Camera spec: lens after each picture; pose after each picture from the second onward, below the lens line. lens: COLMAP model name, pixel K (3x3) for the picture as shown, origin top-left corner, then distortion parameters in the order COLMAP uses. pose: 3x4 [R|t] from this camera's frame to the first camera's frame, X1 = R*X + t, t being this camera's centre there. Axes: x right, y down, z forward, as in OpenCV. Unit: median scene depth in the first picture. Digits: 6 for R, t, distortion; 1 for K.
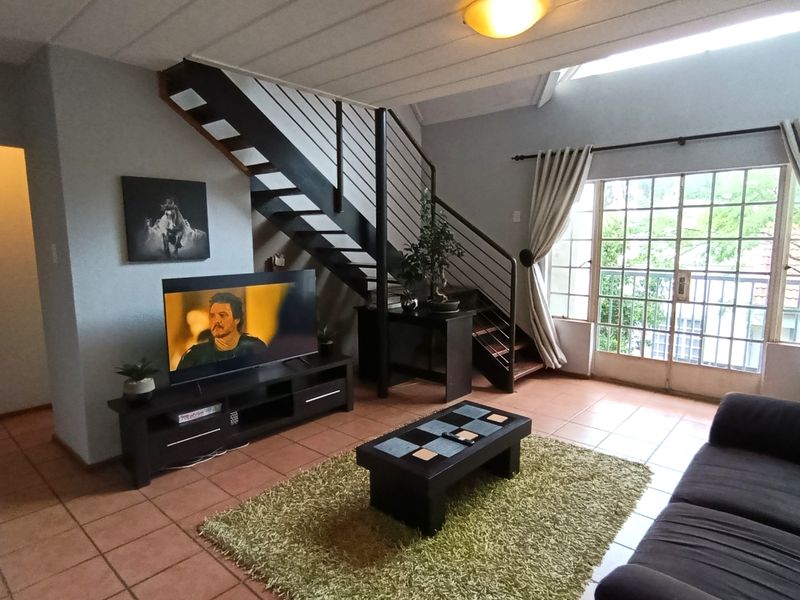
lens RADIAL K [[480.1, 0, 401.6], [0, 480.1, 297.0], [0, 0, 1]] dist [-0.009143, 0.008432]
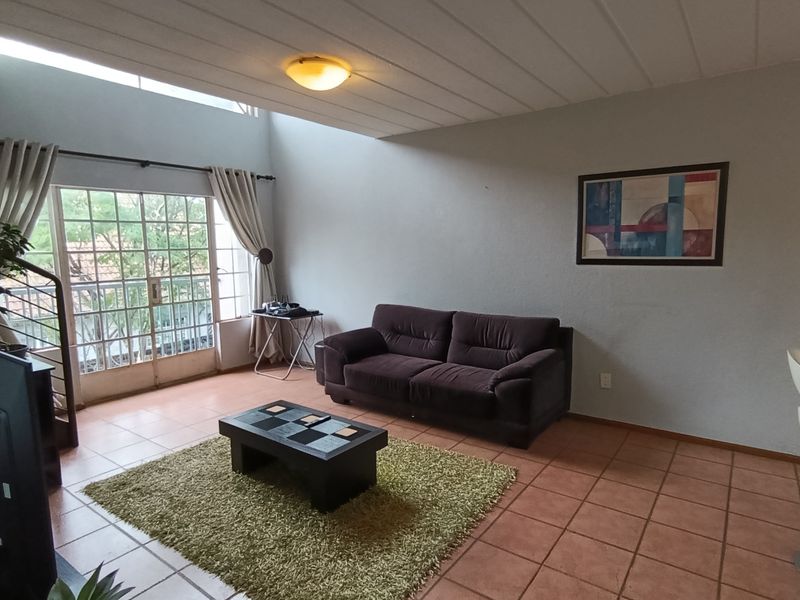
lens RADIAL K [[480.1, 0, 404.2], [0, 480.1, 300.2], [0, 0, 1]] dist [-0.009143, 0.008432]
pose [[-0.084393, -0.112078, 0.990109, -0.593088], [0.138486, 0.982691, 0.123042, -0.060244], [-0.986762, 0.147500, -0.067411, 0.491763]]
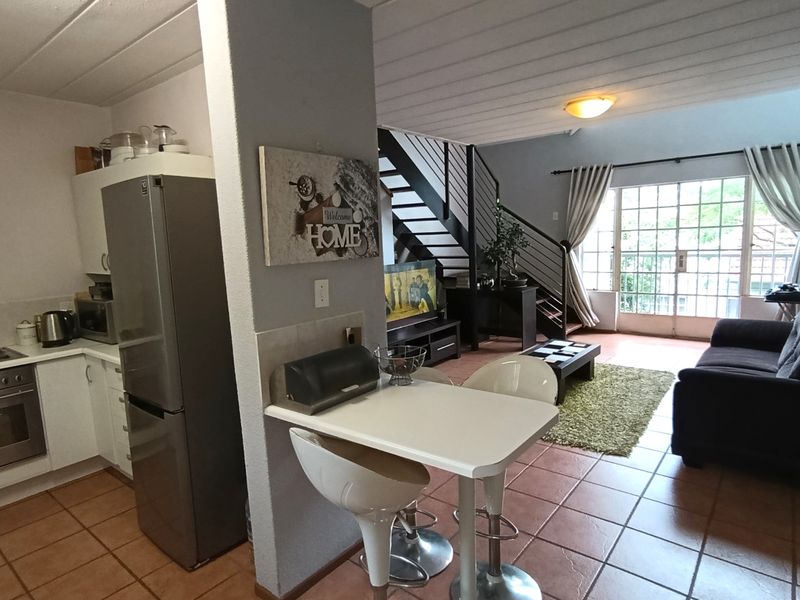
lens RADIAL K [[480.1, 0, 404.9], [0, 480.1, 297.6], [0, 0, 1]] dist [-0.009143, 0.008432]
pose [[0.998177, -0.045644, 0.039478, -0.291895], [0.045402, 0.998944, 0.007013, 0.036959], [-0.039757, -0.005208, 0.999196, -0.383595]]
